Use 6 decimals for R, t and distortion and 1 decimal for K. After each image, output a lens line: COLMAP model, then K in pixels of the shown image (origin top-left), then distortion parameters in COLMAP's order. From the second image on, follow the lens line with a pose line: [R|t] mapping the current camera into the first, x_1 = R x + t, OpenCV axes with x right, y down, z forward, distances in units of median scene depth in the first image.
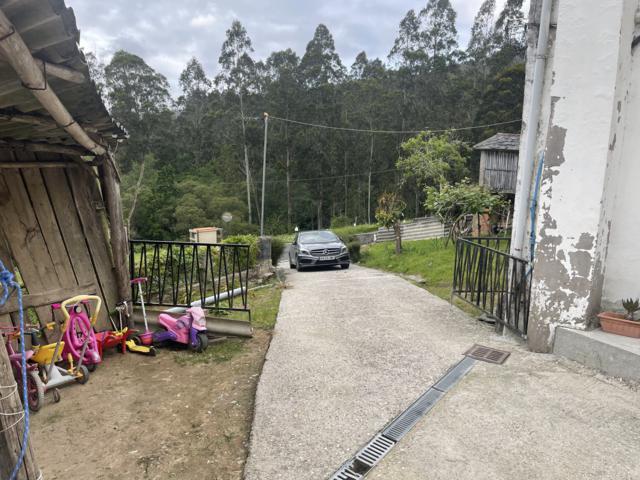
lens RADIAL K [[482.9, 0, 325.2], [0, 482.9, 242.8], [0, 0, 1]] dist [0.096516, -0.116681]
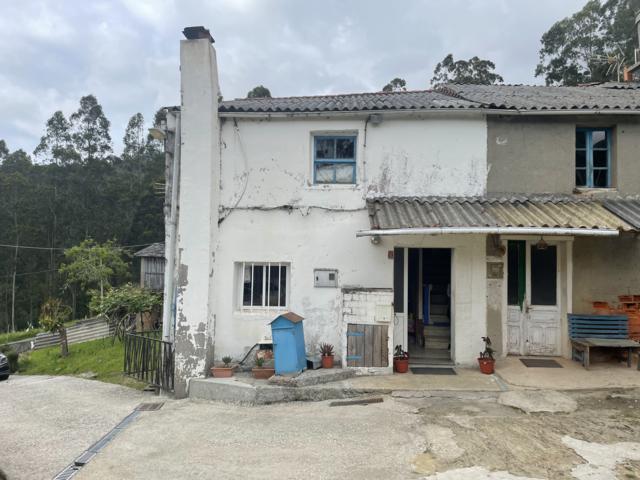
lens RADIAL K [[482.9, 0, 322.1], [0, 482.9, 241.0], [0, 0, 1]] dist [0.096516, -0.116681]
pose [[0.790762, 0.014469, 0.611953, -0.054862], [0.105430, 0.981561, -0.159444, 0.004495], [-0.602976, 0.190600, 0.774655, -0.178252]]
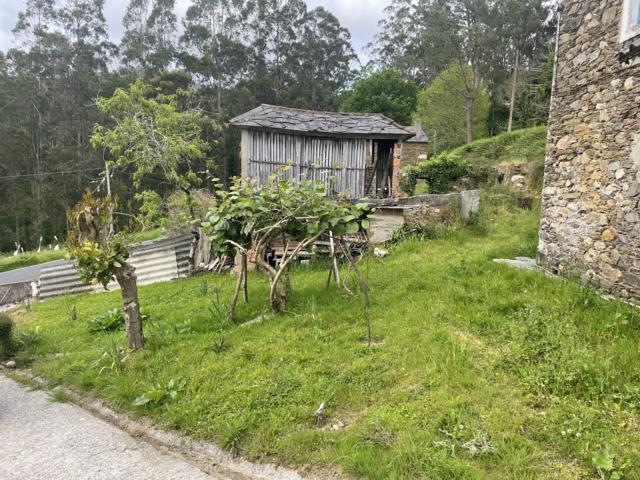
lens RADIAL K [[482.9, 0, 315.3], [0, 482.9, 232.0], [0, 0, 1]] dist [0.096516, -0.116681]
pose [[0.779975, -0.044187, 0.624248, 0.014750], [0.078705, 0.996510, -0.027802, -0.041738], [-0.620841, 0.070816, 0.780731, 0.505911]]
